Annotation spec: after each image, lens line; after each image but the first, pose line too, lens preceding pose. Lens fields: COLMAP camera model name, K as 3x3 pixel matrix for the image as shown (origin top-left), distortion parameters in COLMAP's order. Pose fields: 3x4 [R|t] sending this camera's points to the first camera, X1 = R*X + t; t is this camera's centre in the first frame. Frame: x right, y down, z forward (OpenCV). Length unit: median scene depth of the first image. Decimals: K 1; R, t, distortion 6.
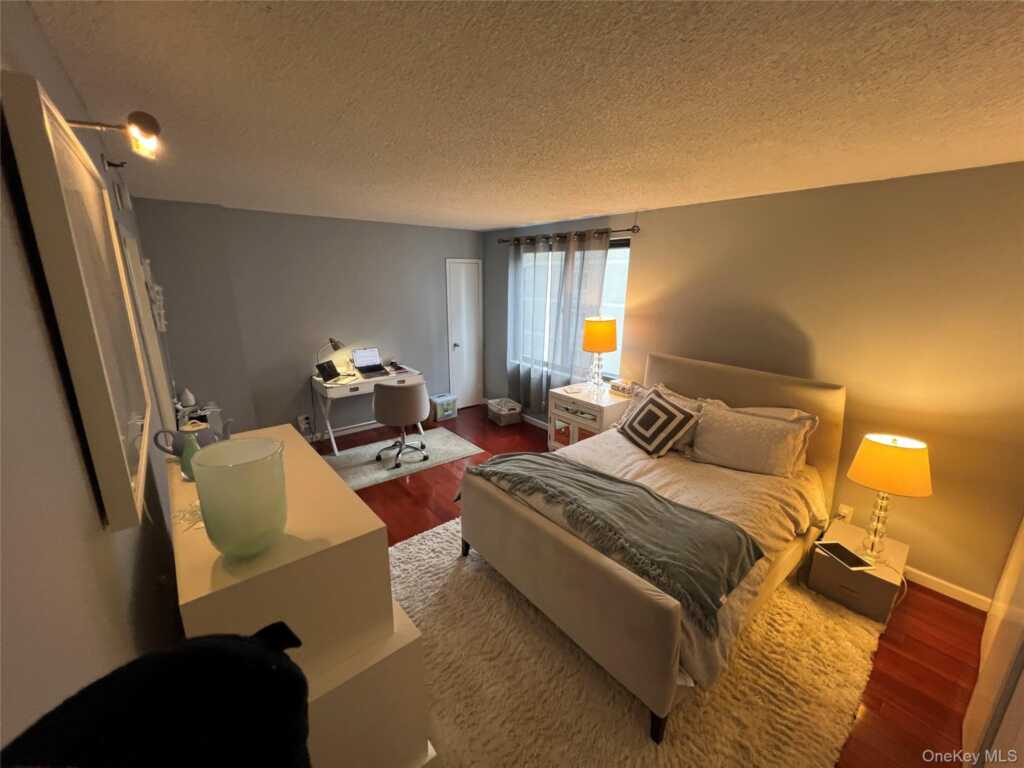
lens RADIAL K [[406.6, 0, 516.6], [0, 406.6, 383.4], [0, 0, 1]] dist [-0.001154, -0.000010]
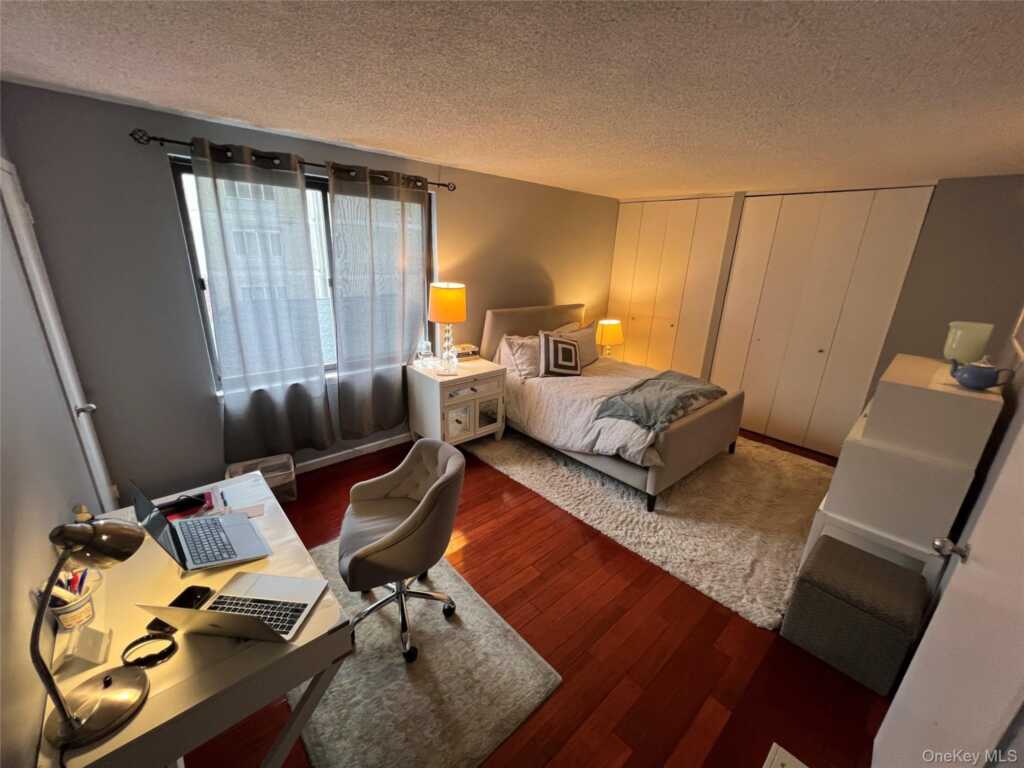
lens RADIAL K [[411.0, 0, 515.6], [0, 411.0, 381.9], [0, 0, 1]] dist [-0.002072, 0.000480]
pose [[-0.056573, -0.346323, 0.936408, -0.593866], [0.196381, 0.915728, 0.350539, -0.207366], [-0.978894, 0.203724, 0.016206, 0.721677]]
